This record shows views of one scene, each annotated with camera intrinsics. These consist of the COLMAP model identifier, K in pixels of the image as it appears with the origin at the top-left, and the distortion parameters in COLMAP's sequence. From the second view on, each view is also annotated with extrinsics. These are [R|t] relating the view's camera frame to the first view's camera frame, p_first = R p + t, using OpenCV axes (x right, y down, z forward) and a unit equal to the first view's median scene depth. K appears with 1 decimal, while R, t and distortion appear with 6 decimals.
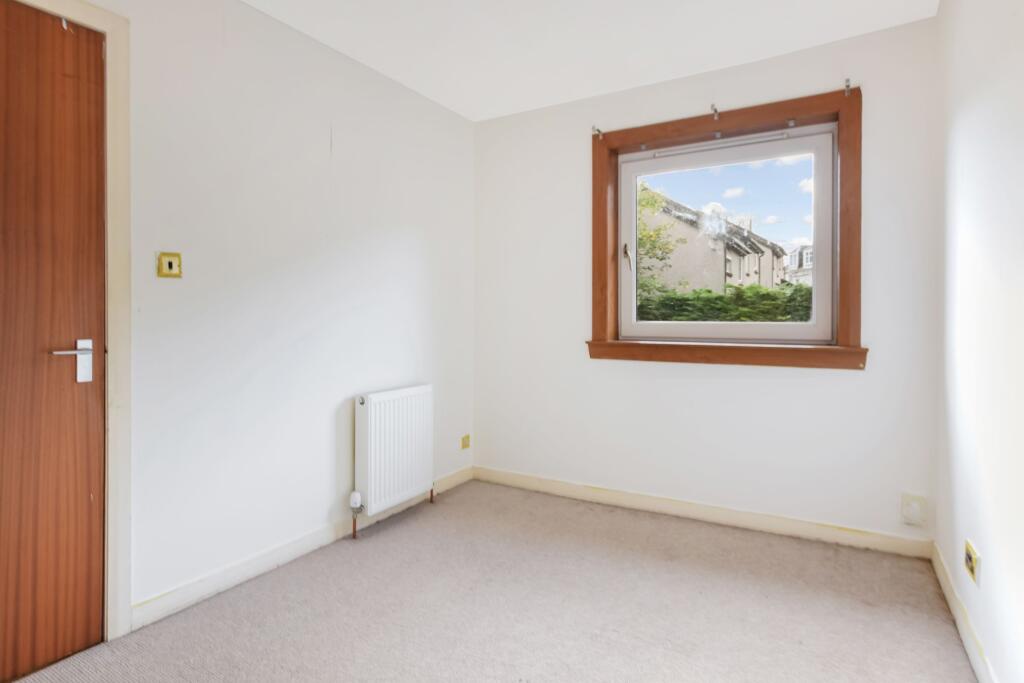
lens RADIAL K [[569.2, 0, 516.7], [0, 569.2, 322.0], [0, 0, 1]] dist [-0.023363, -0.000511]
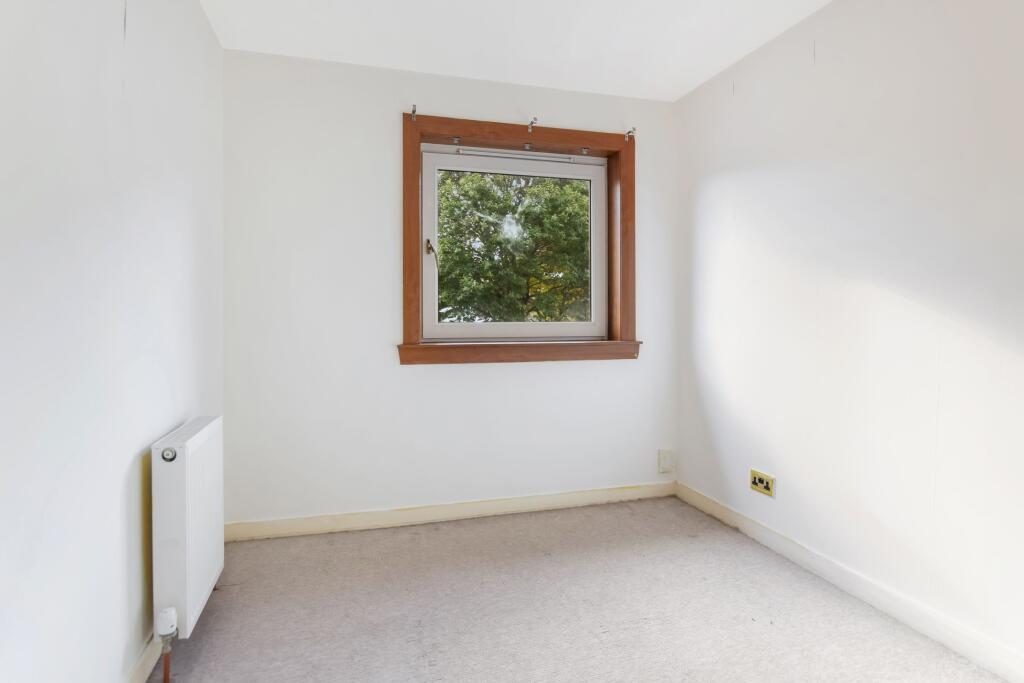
lens RADIAL K [[576.1, 0, 513.2], [0, 576.1, 316.0], [0, 0, 1]] dist [-0.022710, -0.001013]
pose [[0.664110, -0.001452, 0.747634, -0.517745], [0.007460, 0.999961, -0.004685, -0.007083], [-0.747598, 0.008689, 0.664095, 0.333384]]
